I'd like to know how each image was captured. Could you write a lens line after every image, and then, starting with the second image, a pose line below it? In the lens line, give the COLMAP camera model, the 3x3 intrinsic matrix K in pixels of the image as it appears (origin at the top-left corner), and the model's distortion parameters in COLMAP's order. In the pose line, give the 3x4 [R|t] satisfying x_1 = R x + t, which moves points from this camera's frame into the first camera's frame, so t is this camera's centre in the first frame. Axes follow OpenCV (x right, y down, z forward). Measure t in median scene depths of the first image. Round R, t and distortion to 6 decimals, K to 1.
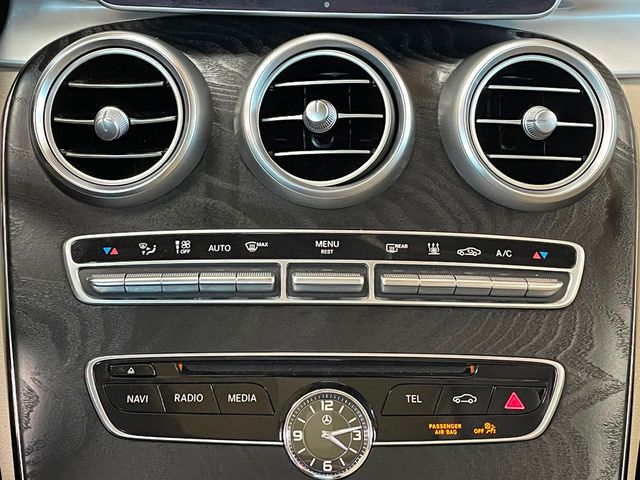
lens RADIAL K [[1017.7, 0, 322.9], [0, 1017.7, 240.2], [0, 0, 1]] dist [0.129591, 0.000000]
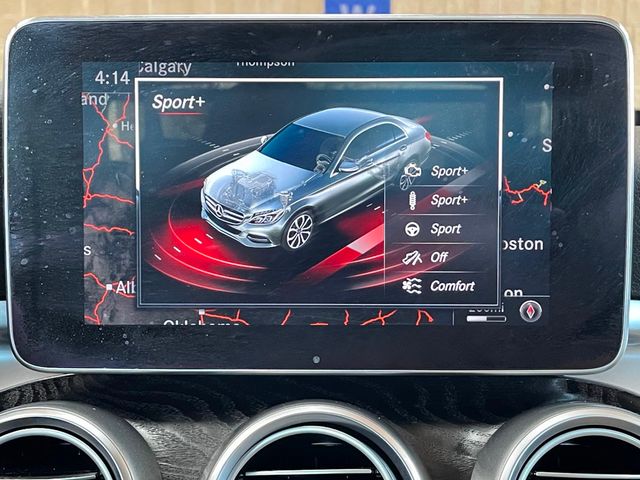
lens RADIAL K [[1017.7, 0, 319.4], [0, 1017.7, 237.1], [0, 0, 1]] dist [0.129591, 0.000000]
pose [[0.998075, -0.016020, -0.059919, 0.053724], [0.004940, 0.983530, -0.180675, -0.182736], [0.061827, 0.180031, 0.981716, 0.232575]]
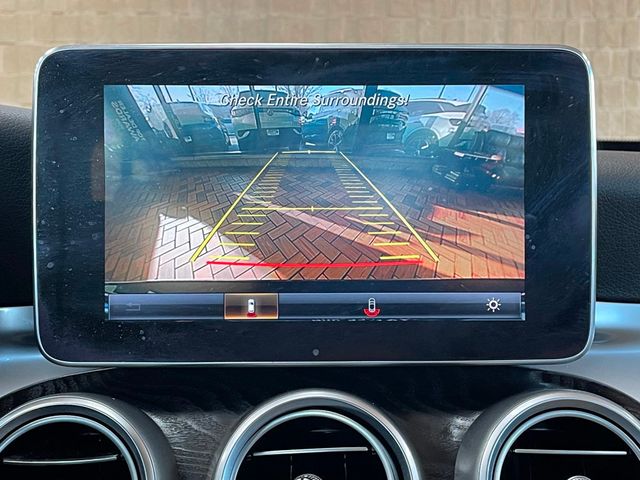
lens RADIAL K [[1014.1, 0, 320.1], [0, 1014.1, 241.0], [0, 0, 1]] dist [0.148508, 0.000000]
pose [[0.999322, -0.023627, -0.028227, 0.033501], [0.016401, 0.972291, -0.233197, -0.123660], [0.032954, 0.232576, 0.972020, 0.159621]]
